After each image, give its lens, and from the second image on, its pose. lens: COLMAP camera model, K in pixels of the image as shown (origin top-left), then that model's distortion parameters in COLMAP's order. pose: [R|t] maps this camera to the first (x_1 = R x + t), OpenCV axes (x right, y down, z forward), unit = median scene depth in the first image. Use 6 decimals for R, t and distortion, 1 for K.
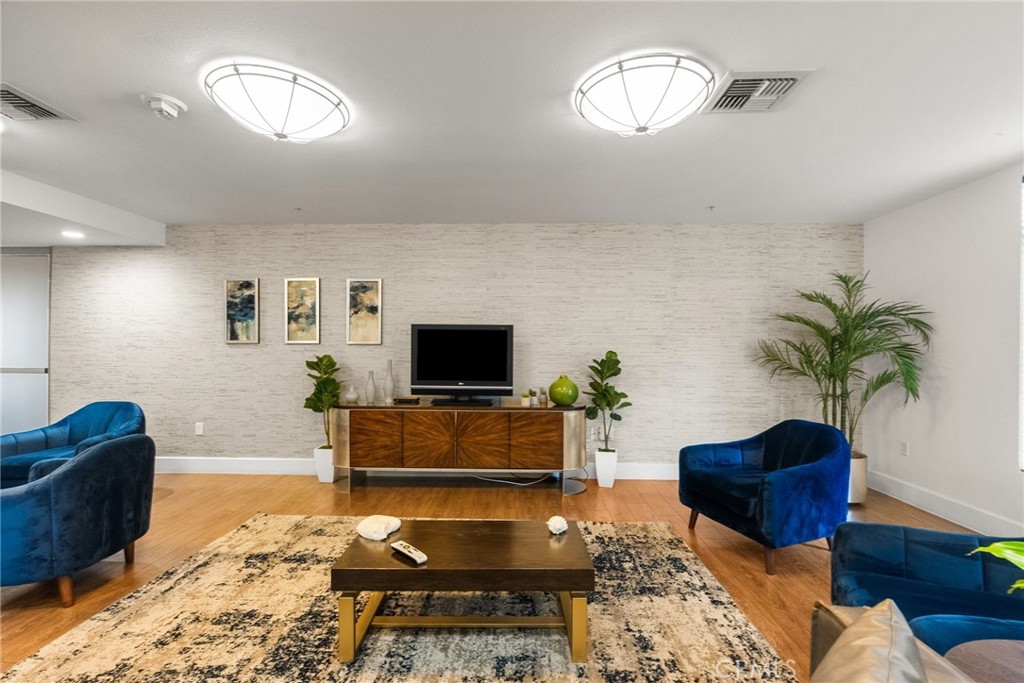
lens RADIAL K [[468.0, 0, 509.3], [0, 468.0, 343.9], [0, 0, 1]] dist [-0.003140, 0.003340]
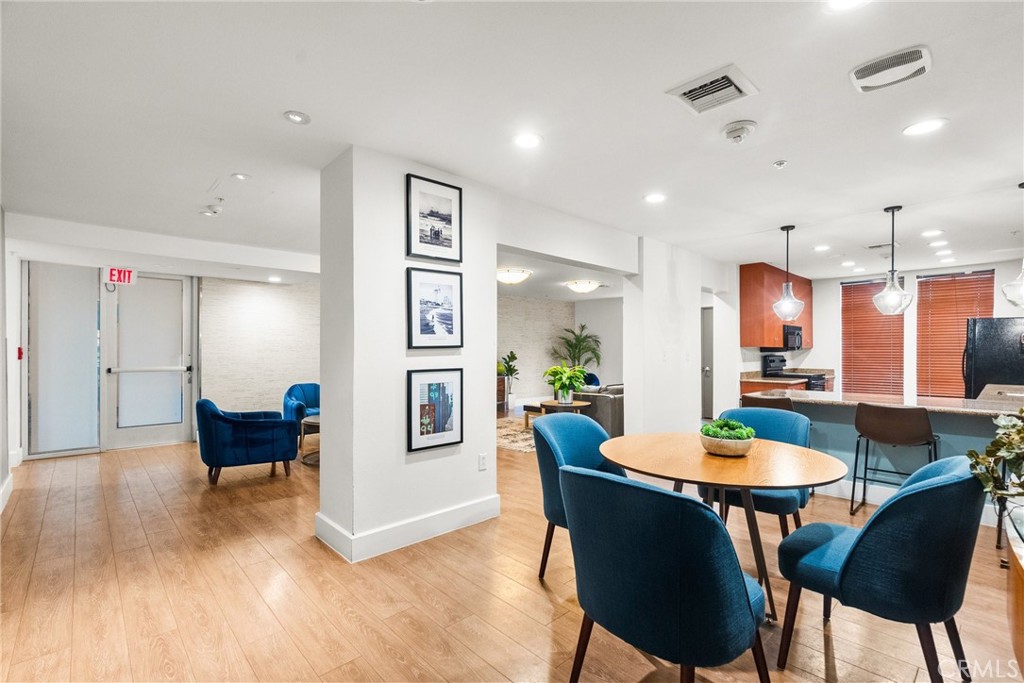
lens RADIAL K [[468.0, 0, 512.7], [0, 468.0, 346.0], [0, 0, 1]] dist [-0.003140, 0.003340]
pose [[0.695740, -0.001000, 0.718293, -1.462856], [-0.003406, 0.999983, 0.004691, -0.018565], [-0.718286, -0.005710, 0.695724, -0.644993]]
